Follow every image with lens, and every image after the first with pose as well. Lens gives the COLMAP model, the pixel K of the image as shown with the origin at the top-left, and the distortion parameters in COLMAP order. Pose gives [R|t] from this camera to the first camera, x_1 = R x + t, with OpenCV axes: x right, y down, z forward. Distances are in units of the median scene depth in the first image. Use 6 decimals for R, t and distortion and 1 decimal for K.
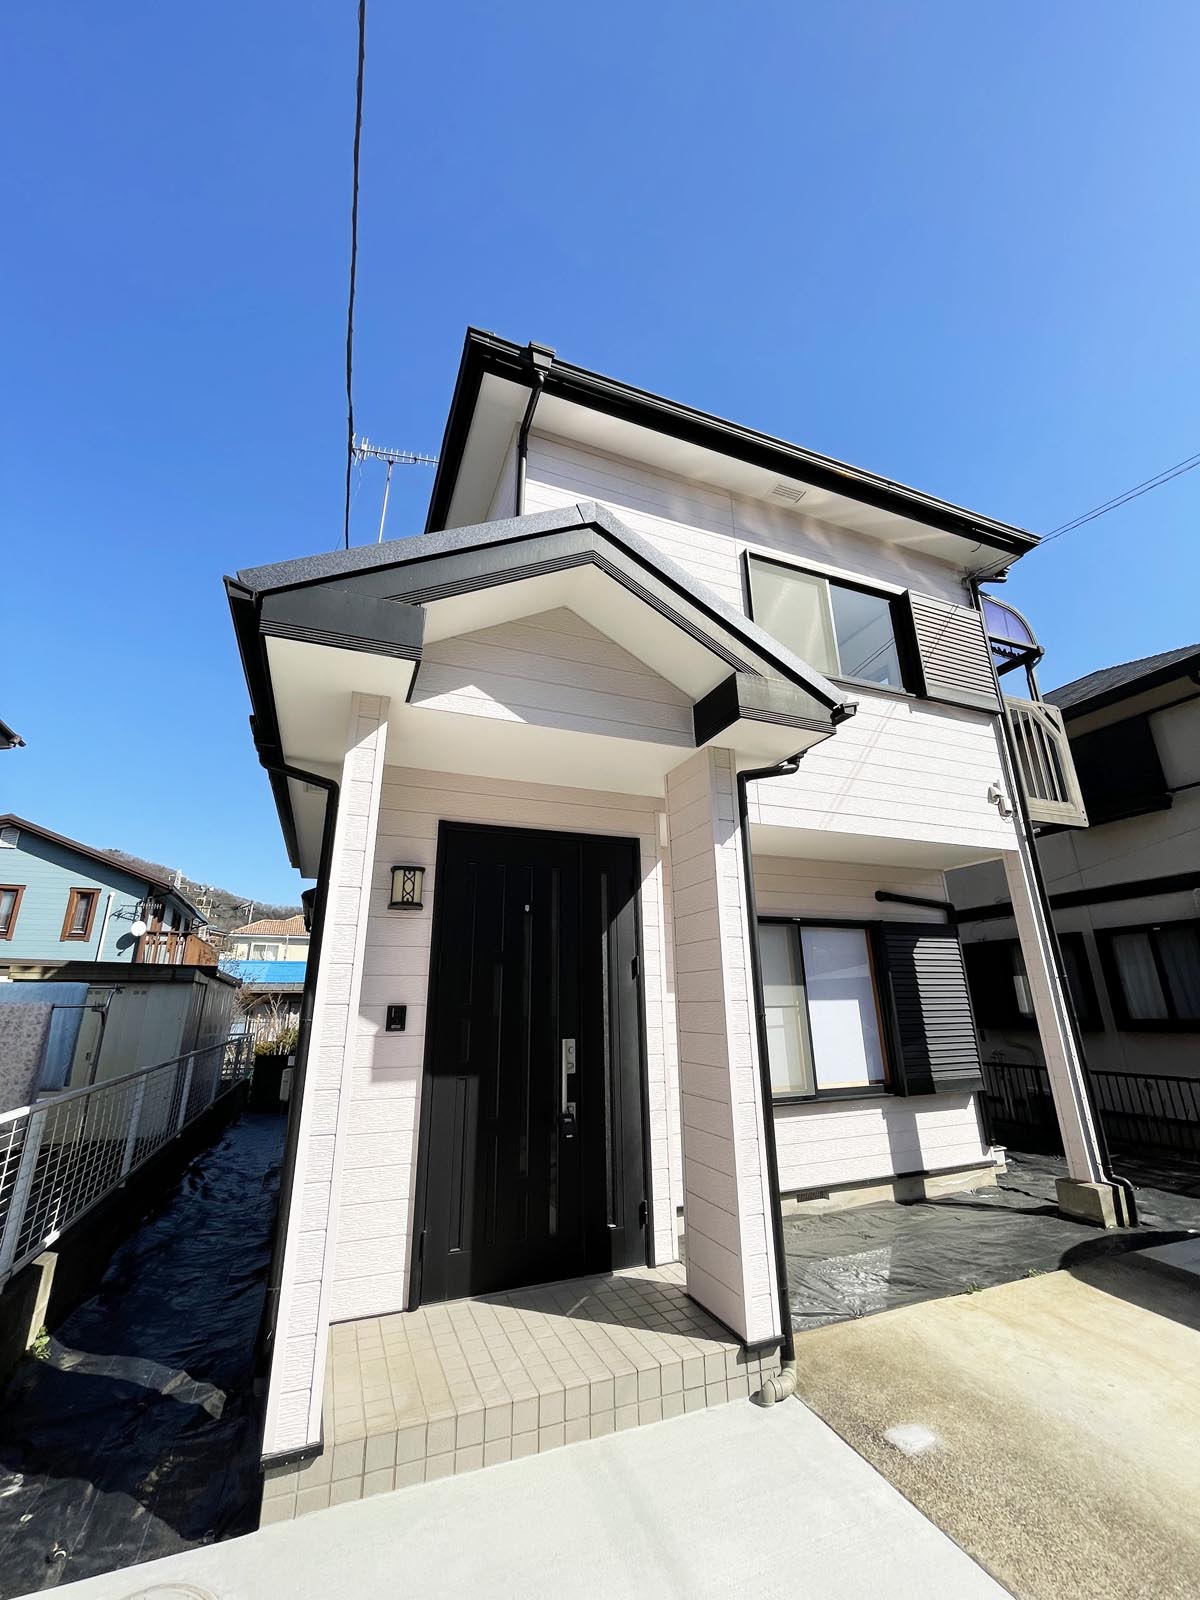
lens RADIAL K [[649.0, 0, 601.5], [0, 649.0, 799.9], [0, 0, 1]] dist [-0.000432, -0.000233]
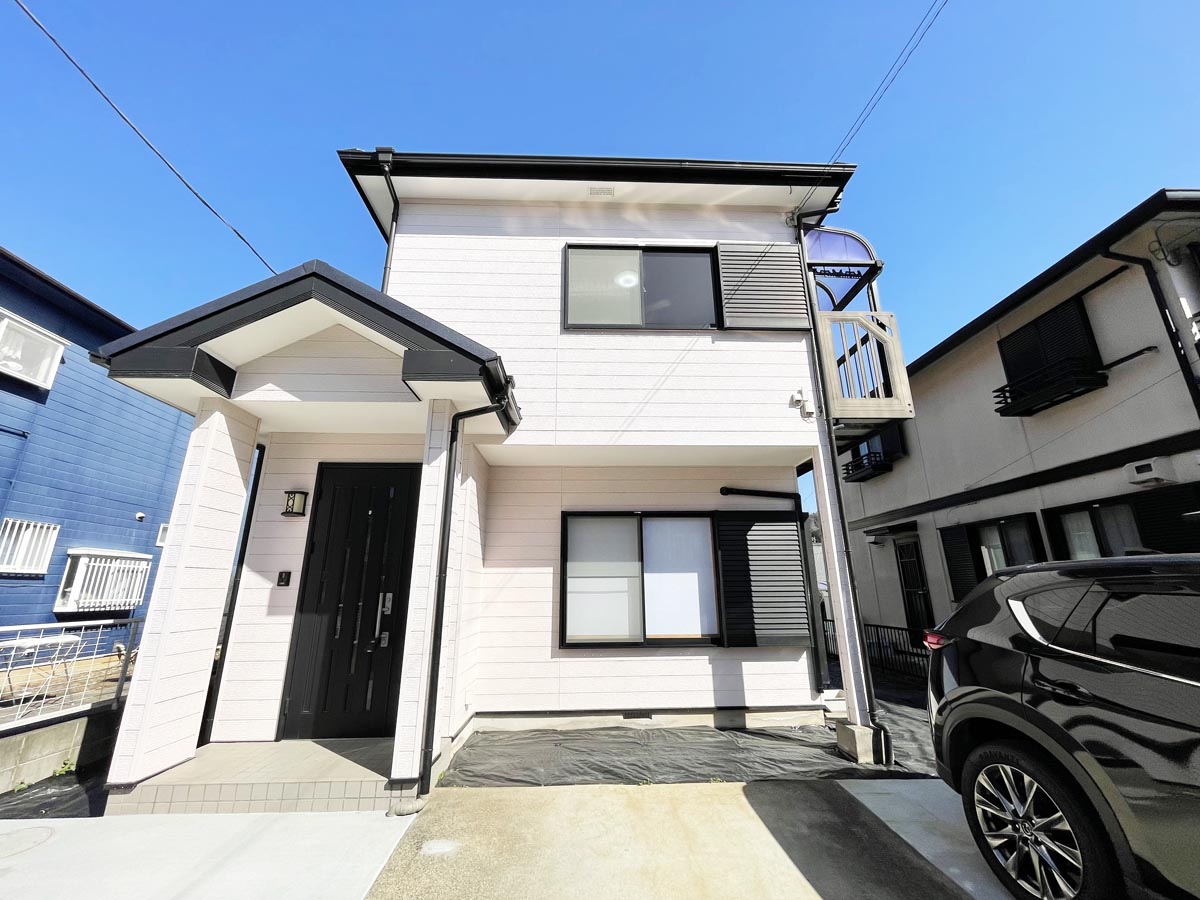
lens RADIAL K [[486.7, 0, 596.6], [0, 486.7, 450.3], [0, 0, 1]] dist [-0.000432, -0.000233]
pose [[0.939448, -0.087375, -0.331366, 0.587532], [0.098148, 0.995045, 0.015880, 0.035254], [0.328337, -0.047441, 0.943368, 0.041143]]
